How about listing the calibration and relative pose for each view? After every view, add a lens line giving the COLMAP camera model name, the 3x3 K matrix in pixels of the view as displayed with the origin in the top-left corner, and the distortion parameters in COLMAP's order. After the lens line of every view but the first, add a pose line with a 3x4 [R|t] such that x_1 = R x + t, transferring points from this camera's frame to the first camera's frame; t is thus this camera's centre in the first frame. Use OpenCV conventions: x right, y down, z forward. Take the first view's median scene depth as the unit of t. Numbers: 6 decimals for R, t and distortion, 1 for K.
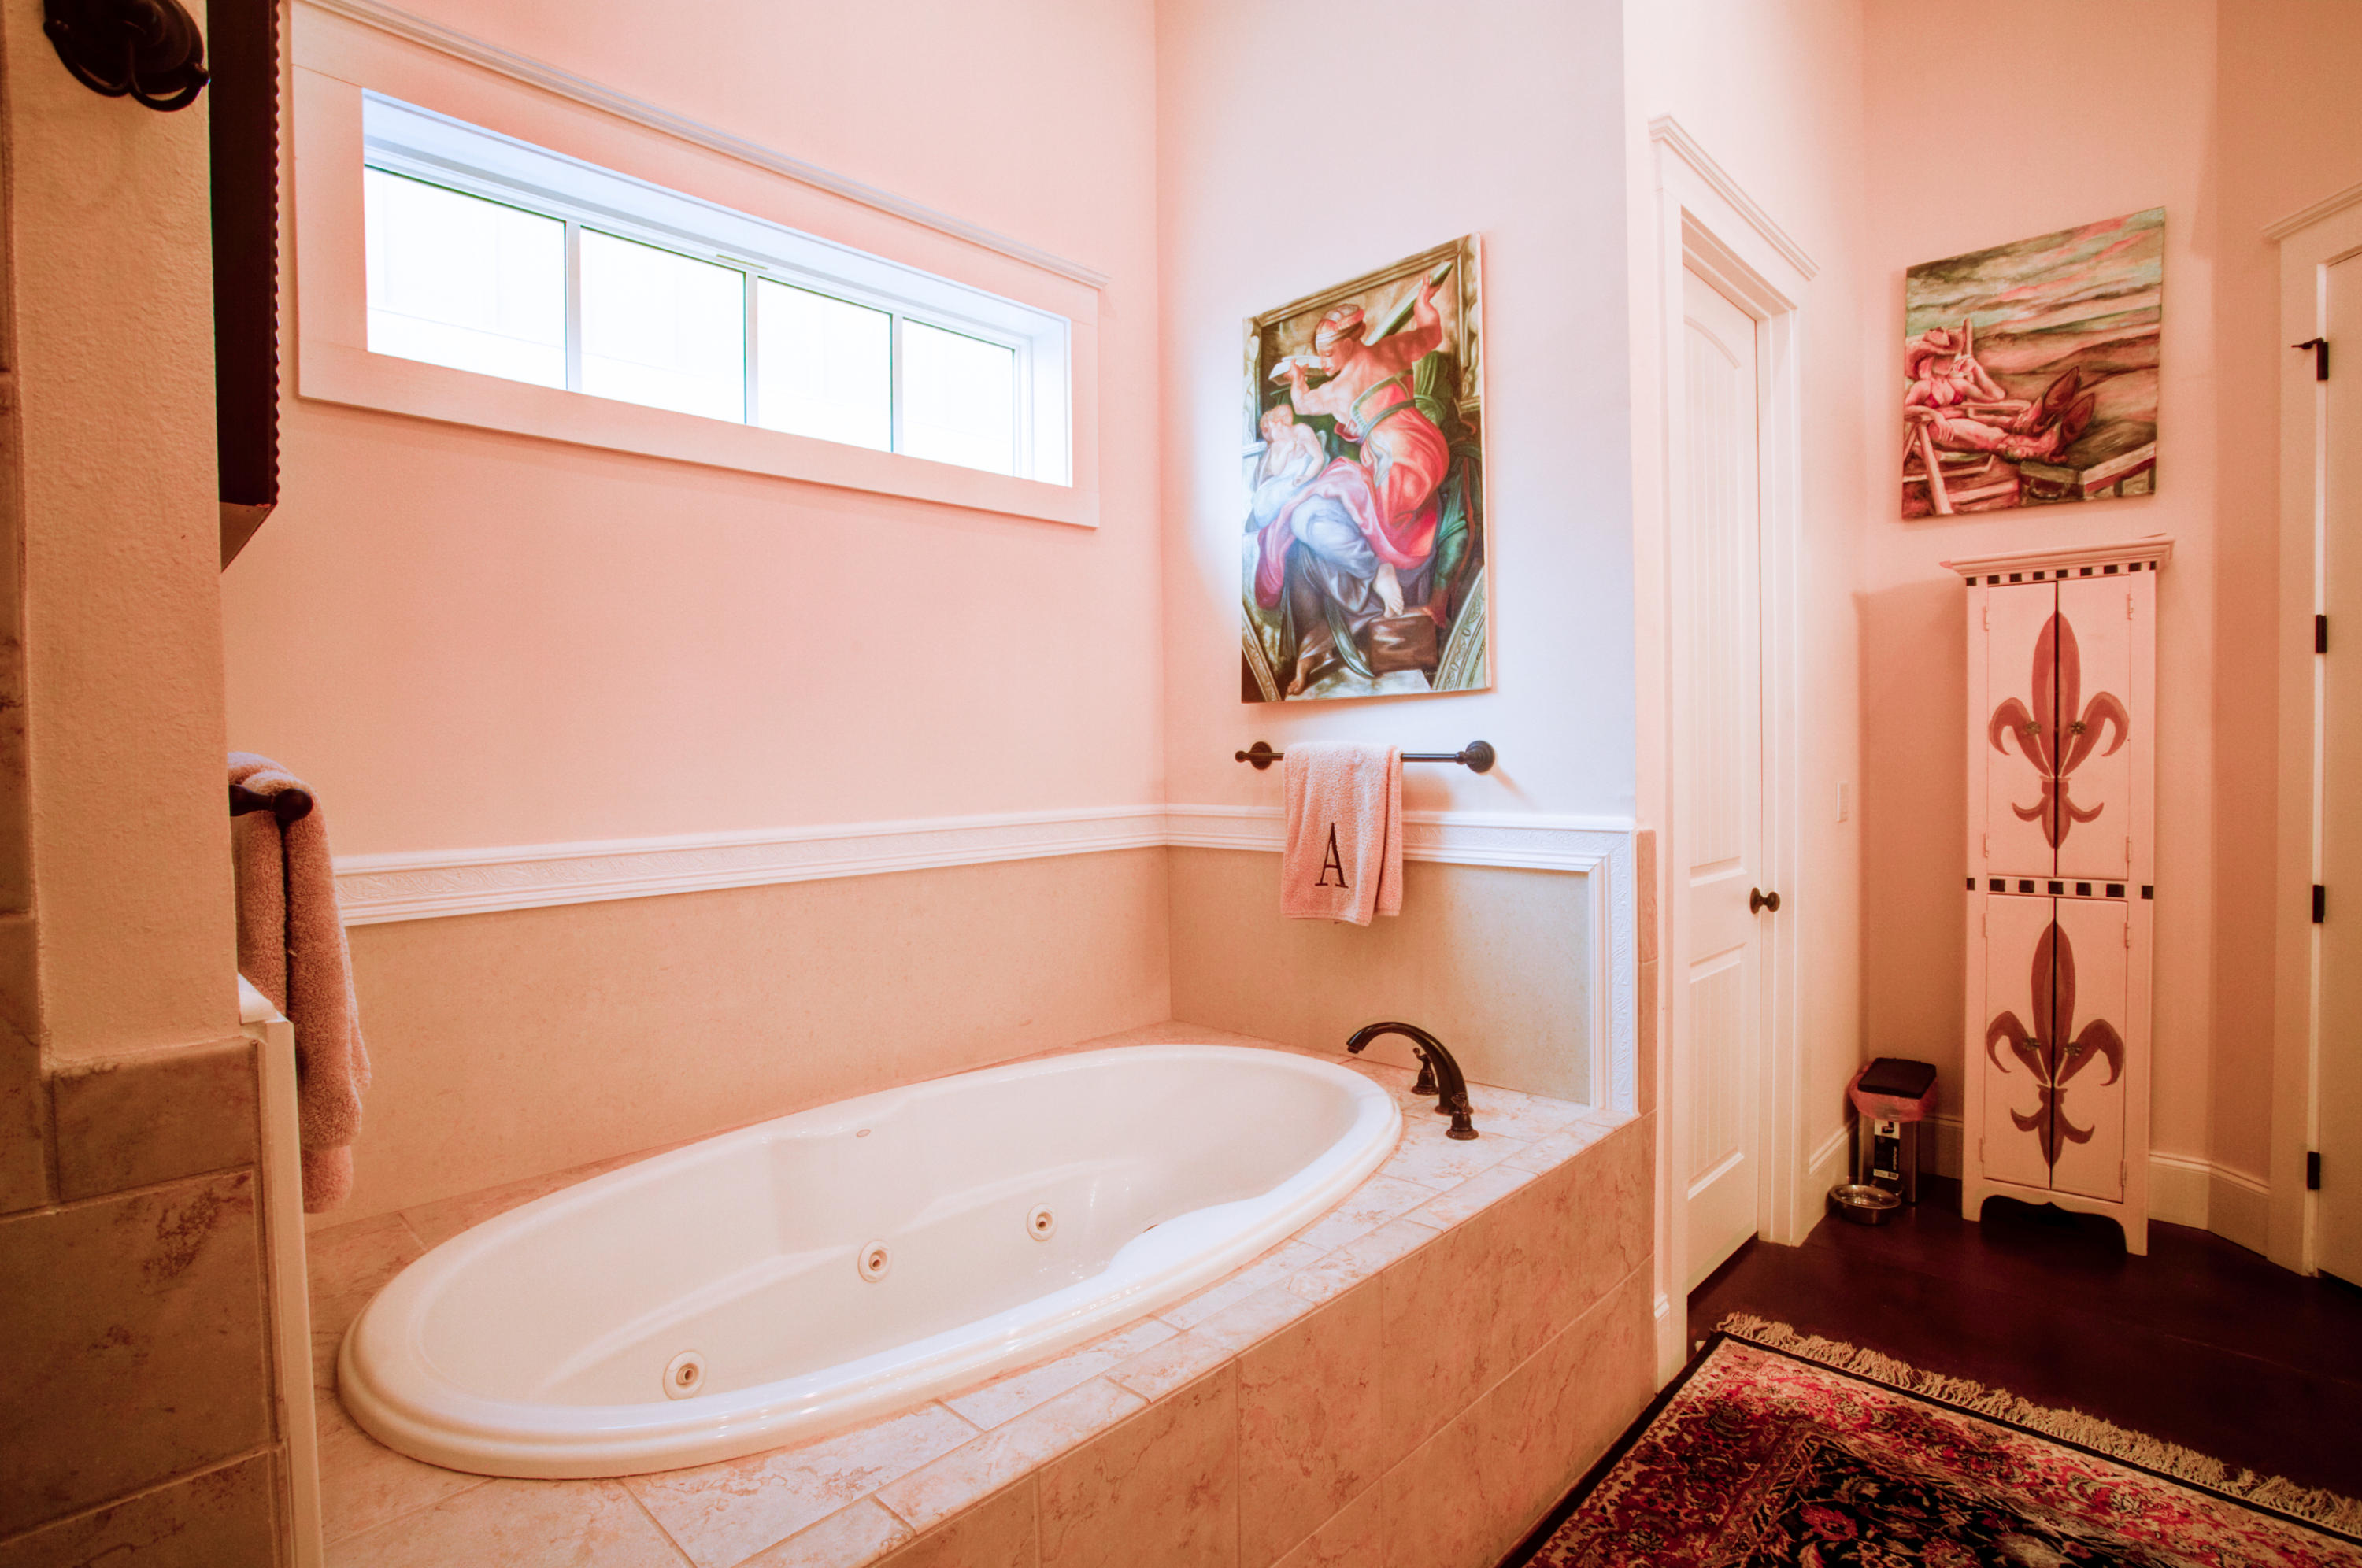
lens RADIAL K [[1155.3, 0, 1181.0], [0, 1155.3, 784.0], [0, 0, 1]] dist [-0.069158, 0.027393]
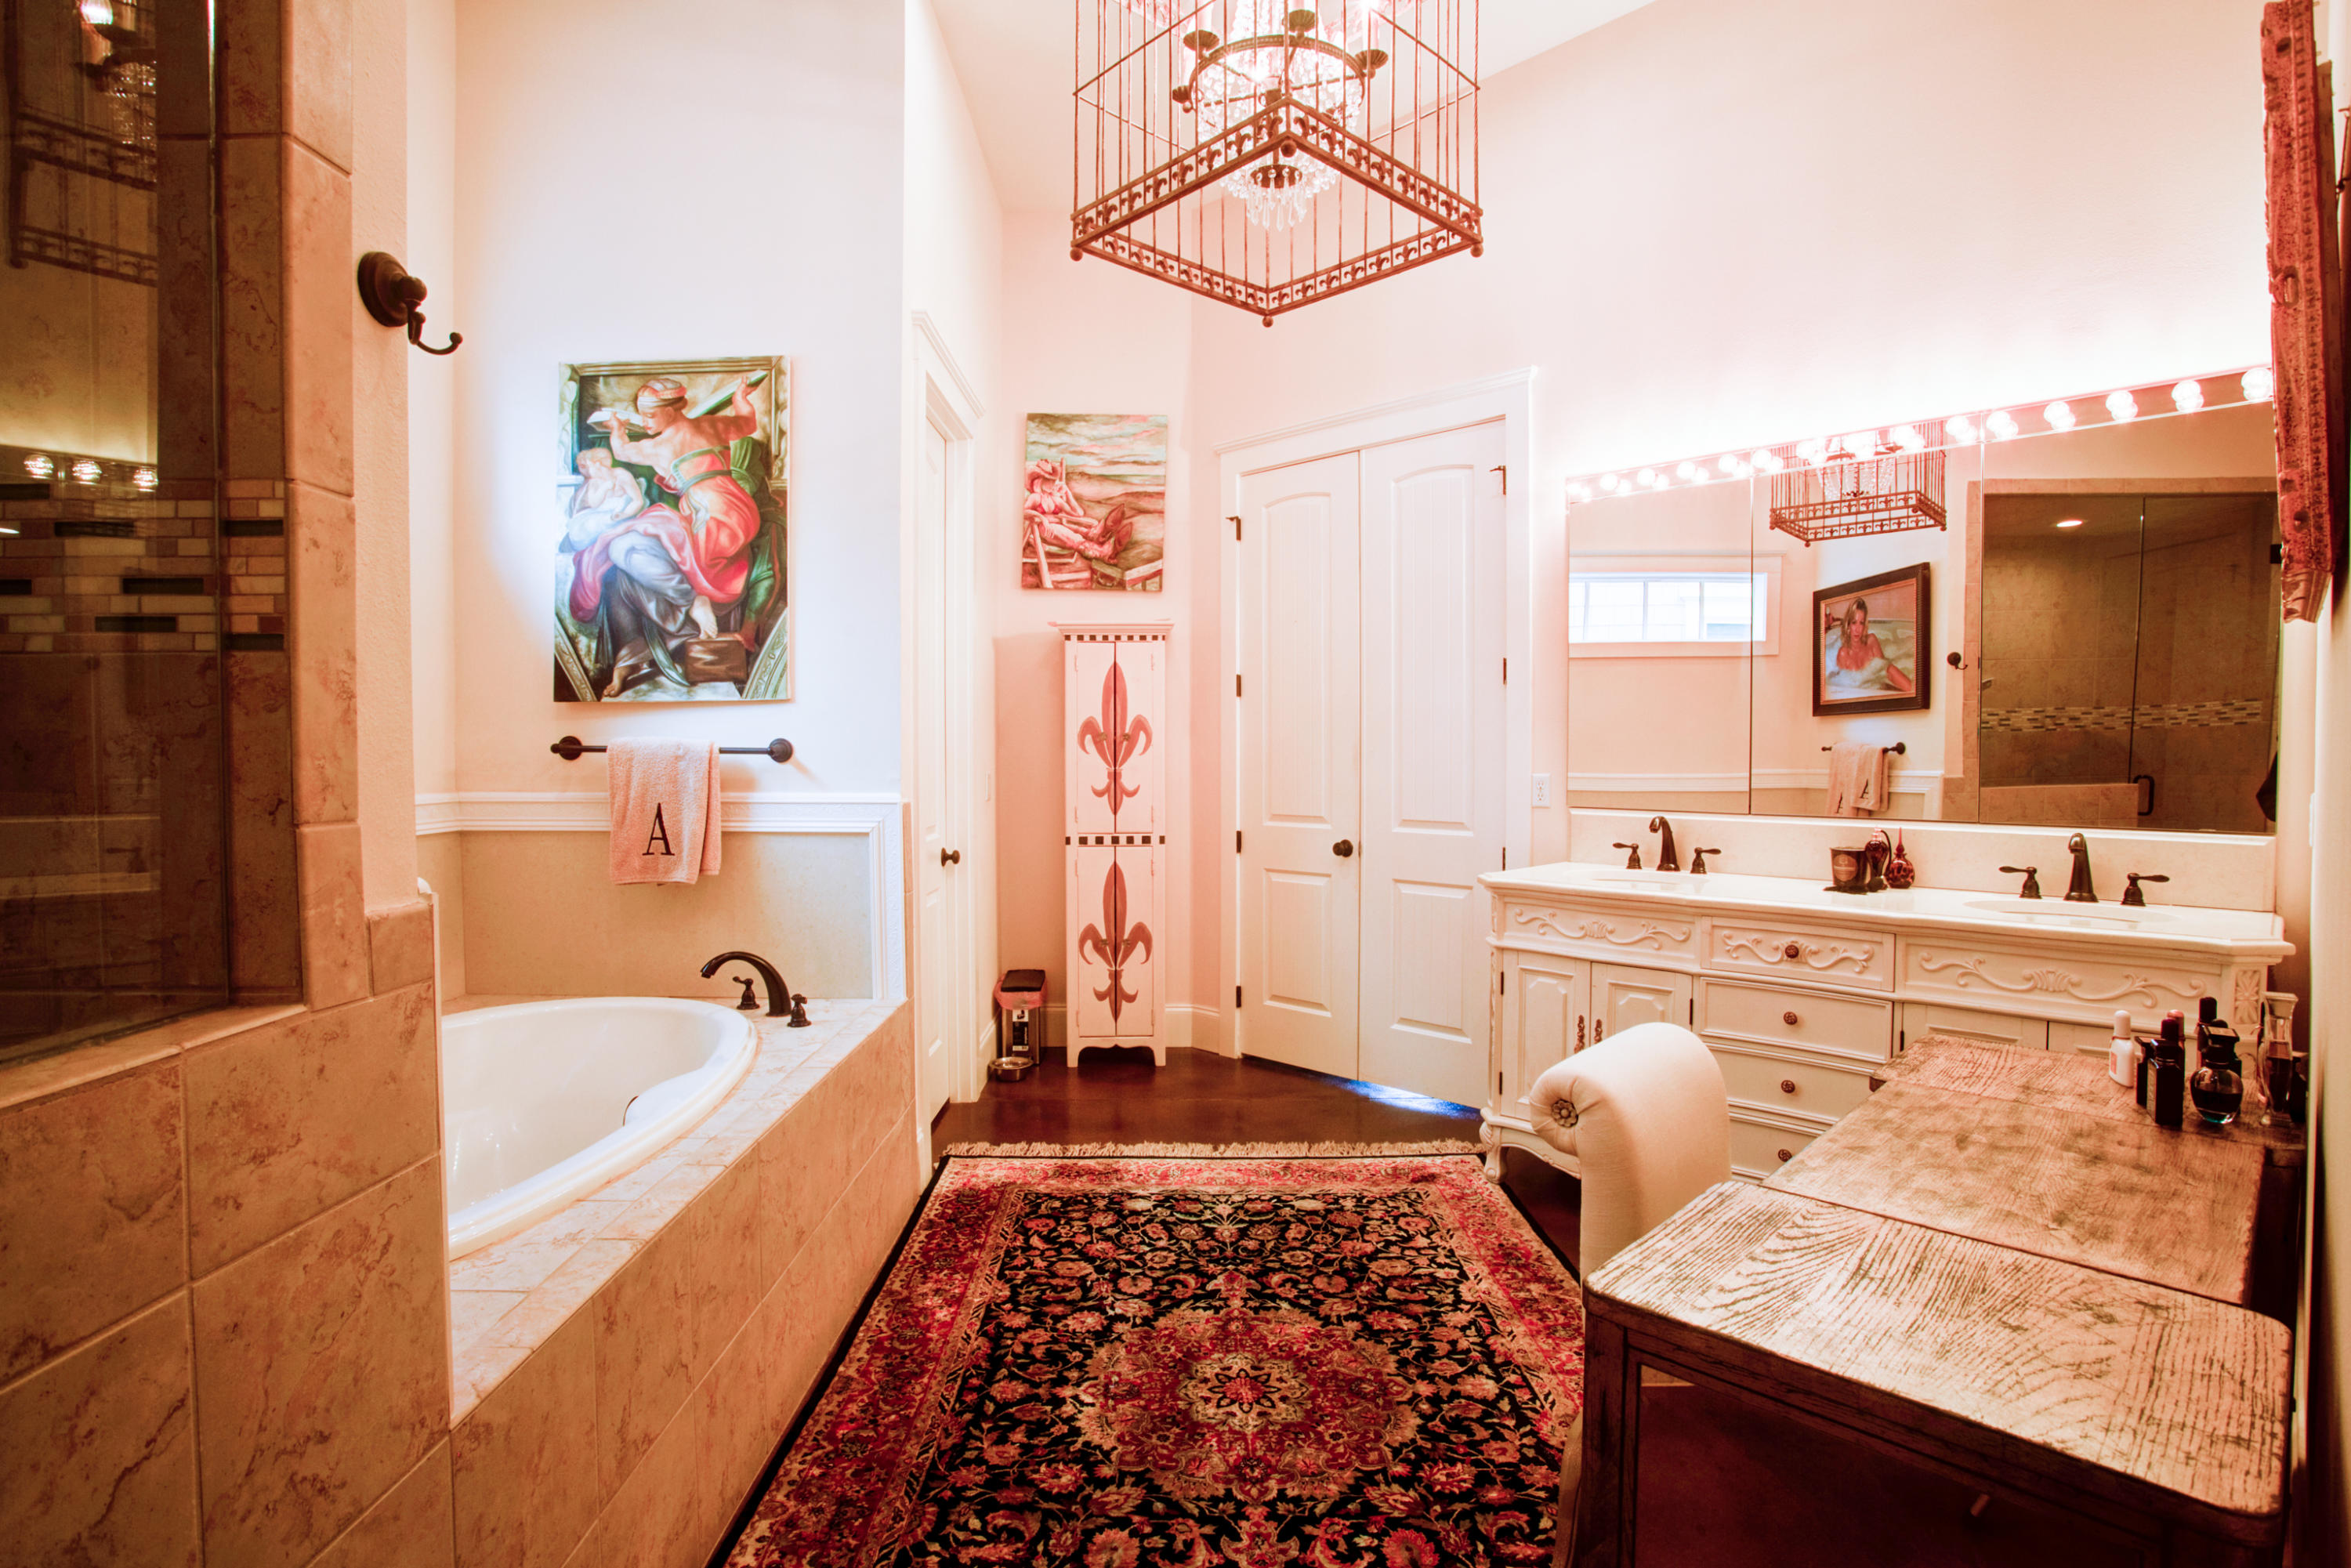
lens RADIAL K [[1150.0, 0, 1175.5], [0, 1150.0, 784.0], [0, 0, 1]] dist [-0.069158, 0.027393]
pose [[0.723286, -0.007538, 0.690508, -0.294128], [0.008946, 0.999959, 0.001545, 0.015202], [-0.690491, 0.005060, 0.723323, -0.240169]]
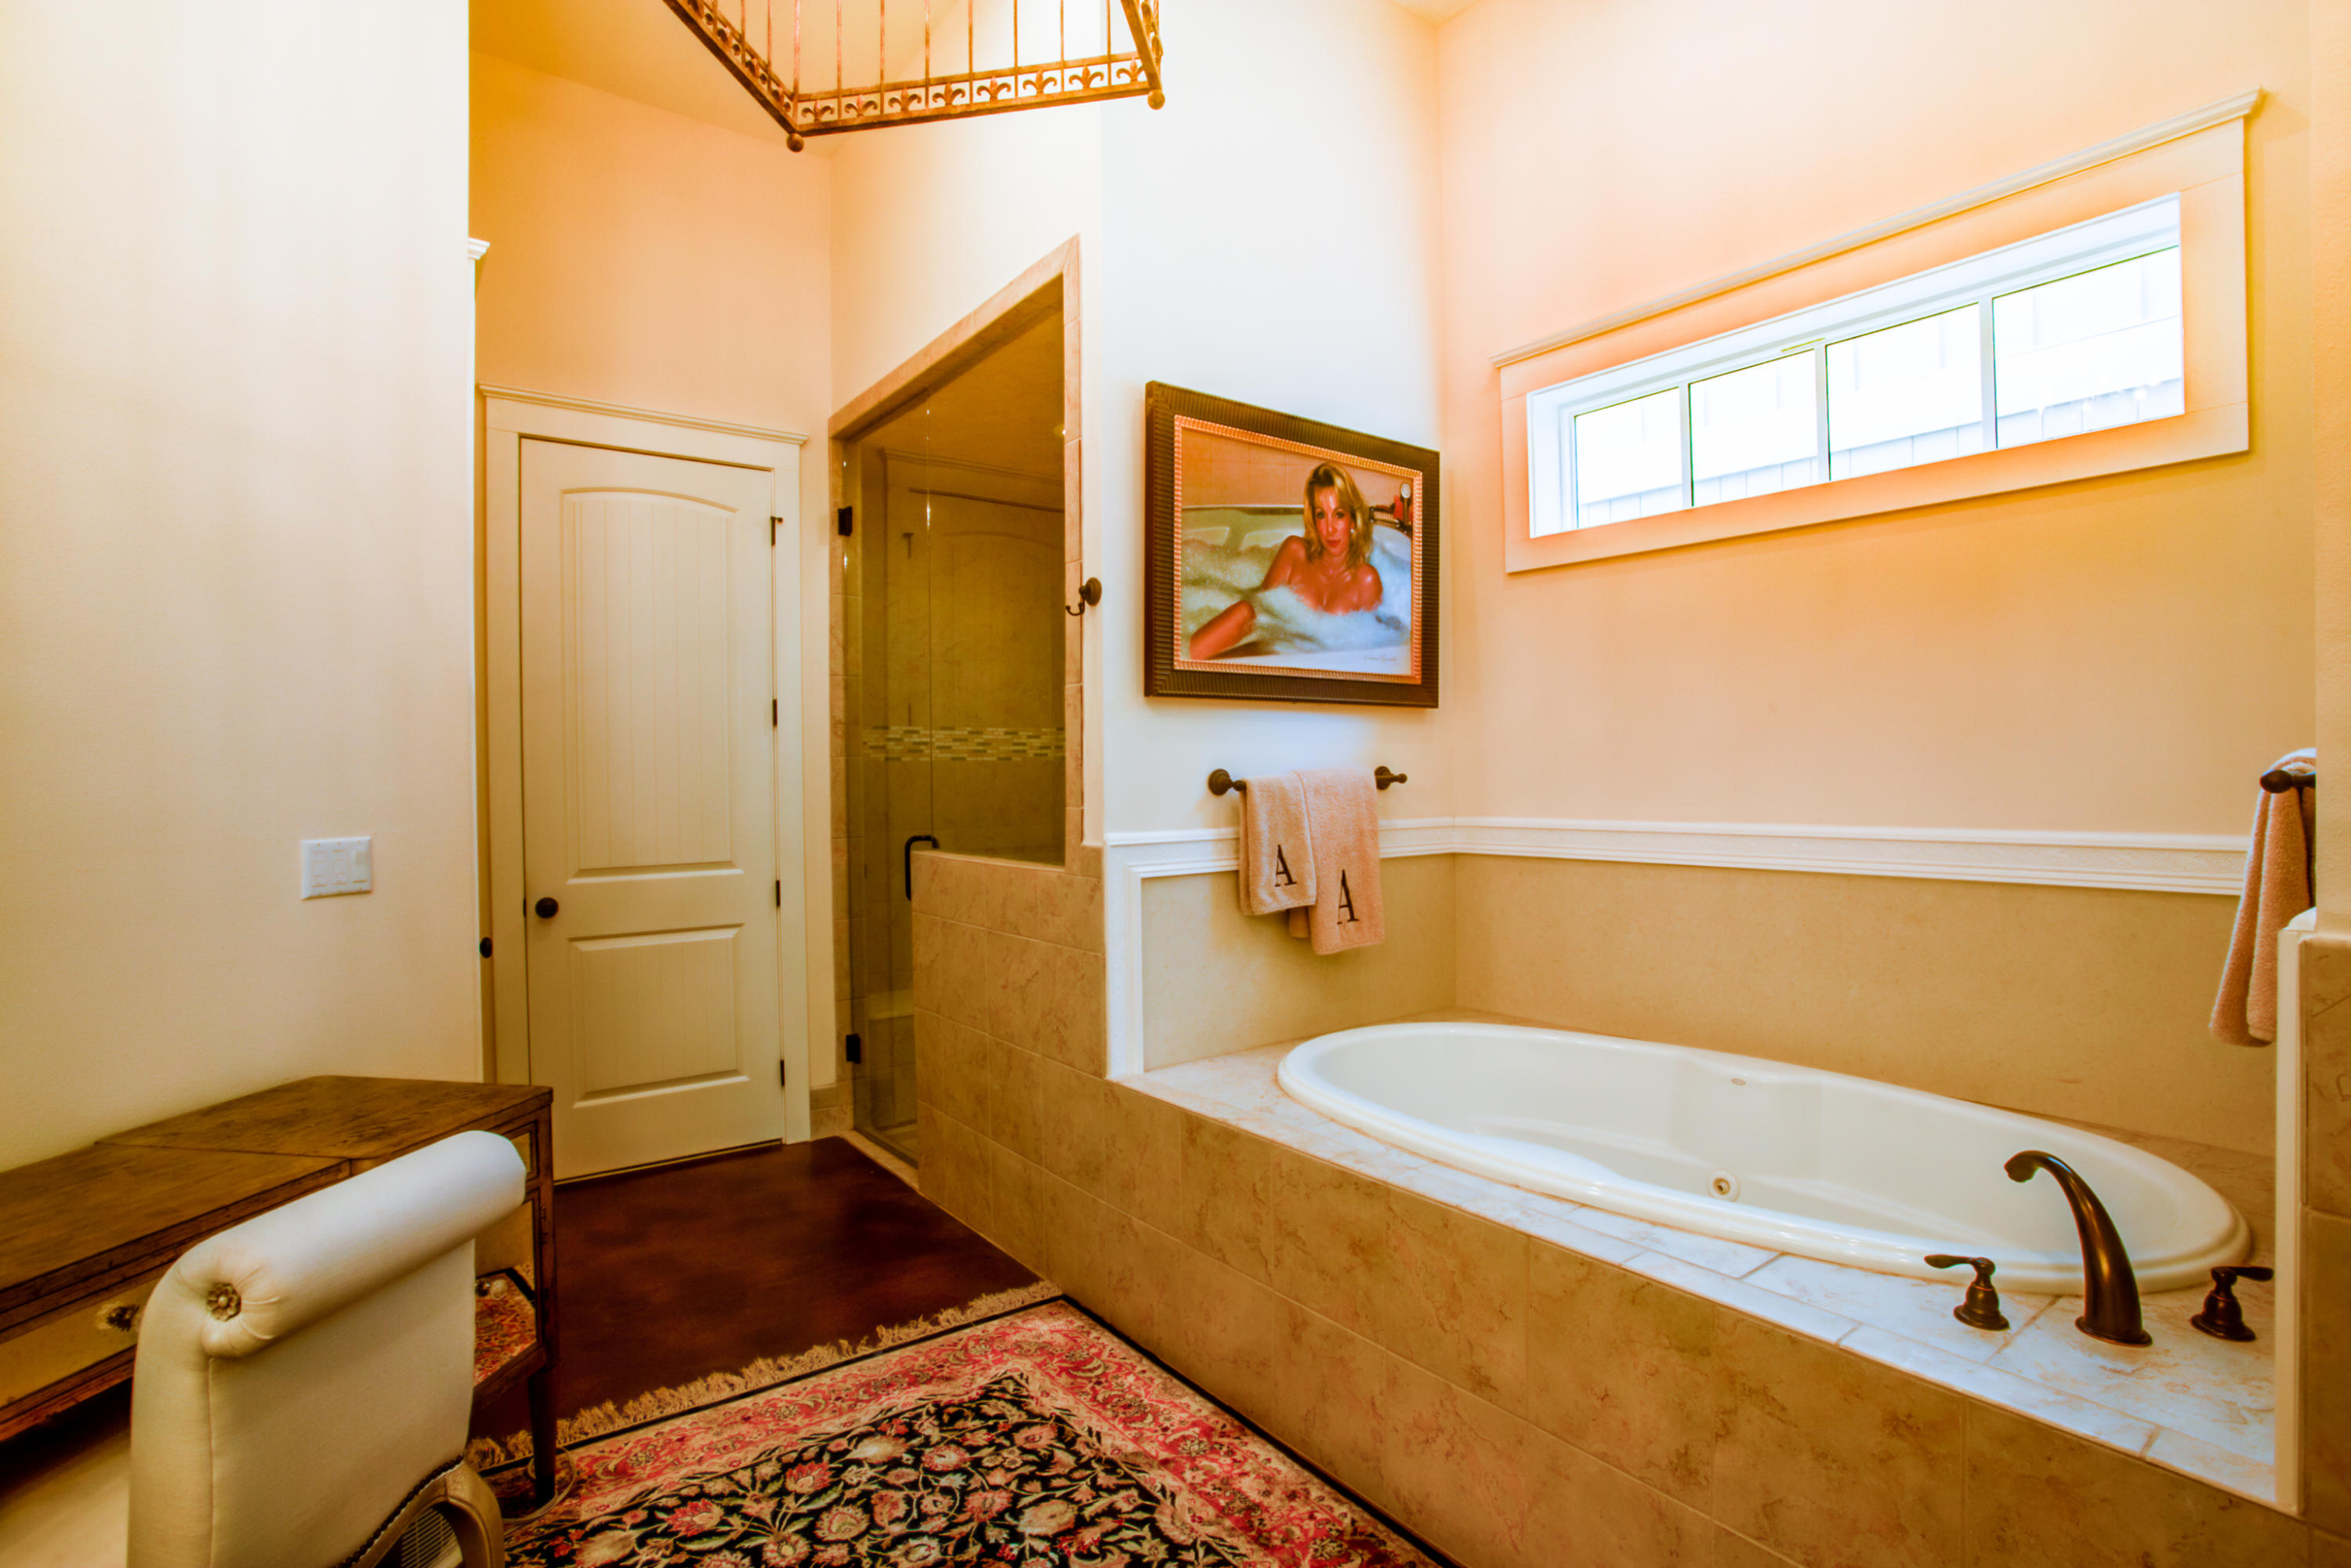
lens RADIAL K [[1150.0, 0, 1175.5], [0, 1150.0, 784.0], [0, 0, 1]] dist [-0.069158, 0.027393]
pose [[-0.168746, 0.022398, -0.985405, 0.717579], [-0.014951, 0.999569, 0.025281, -0.019588], [0.985546, 0.018999, -0.168339, 0.457283]]
